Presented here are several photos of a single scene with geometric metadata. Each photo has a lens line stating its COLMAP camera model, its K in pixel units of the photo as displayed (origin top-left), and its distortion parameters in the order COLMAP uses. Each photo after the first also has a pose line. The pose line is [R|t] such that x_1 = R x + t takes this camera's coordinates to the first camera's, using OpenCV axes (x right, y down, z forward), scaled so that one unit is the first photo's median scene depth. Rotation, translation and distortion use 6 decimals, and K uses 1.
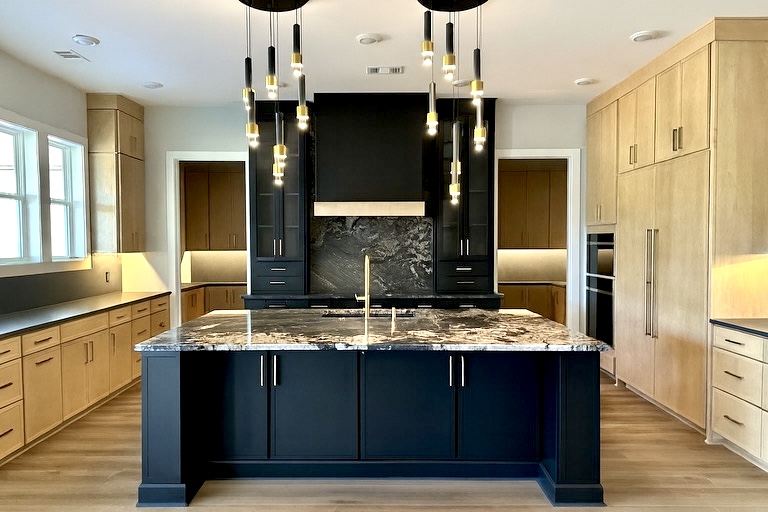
lens RADIAL K [[550.8, 0, 384.0], [0, 550.8, 256.0], [0, 0, 1]] dist [-0.000220, 0.002028]
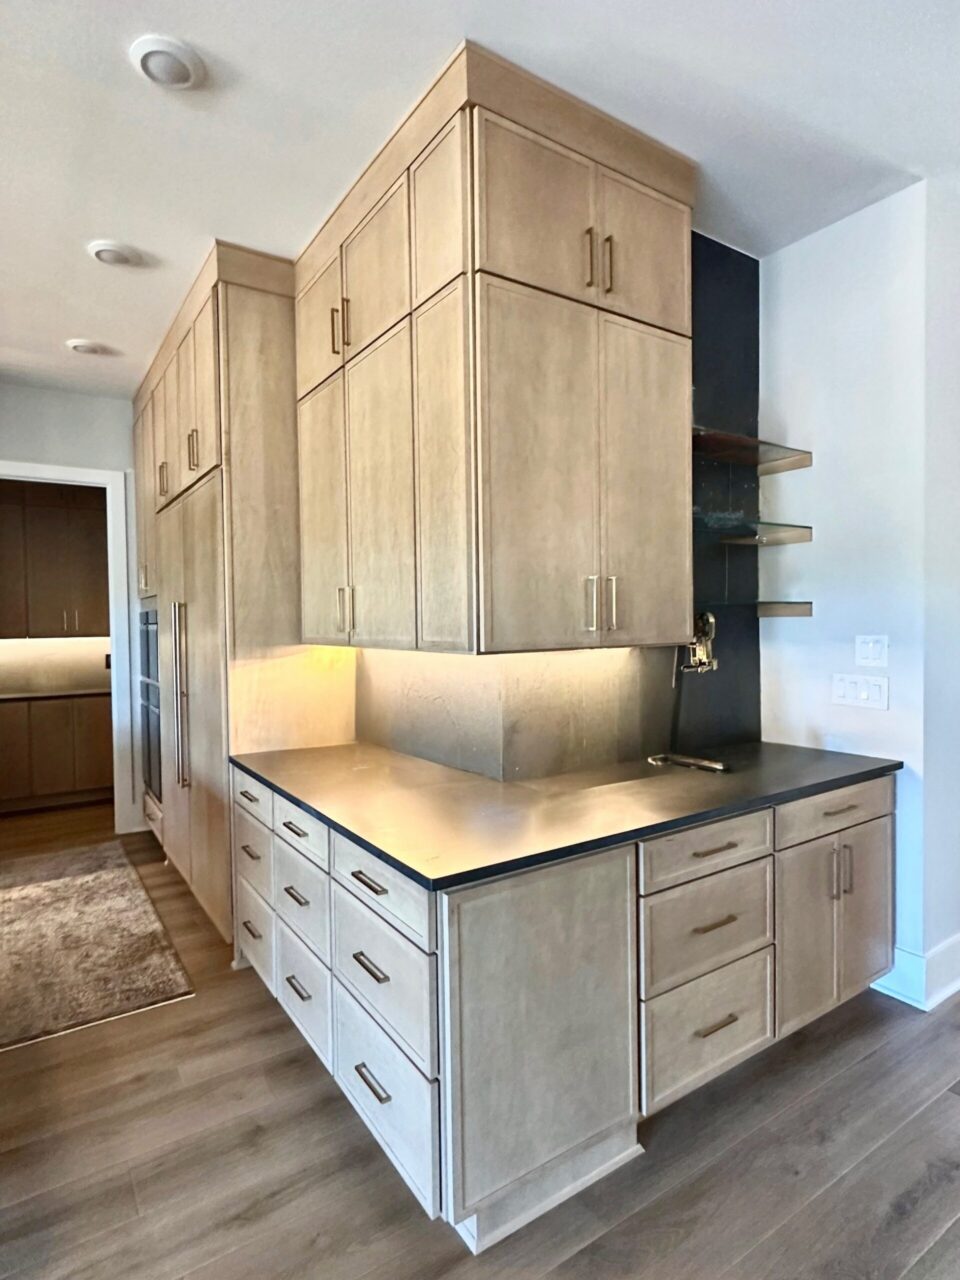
lens RADIAL K [[697.1, 0, 480.0], [0, 697.1, 640.0], [0, 0, 1]] dist [0.000174, 0.000071]
pose [[0.833918, -0.018535, 0.551577, 0.383759], [0.021729, 0.999764, 0.000745, -0.003781], [-0.551460, 0.011364, 0.834124, 0.221797]]
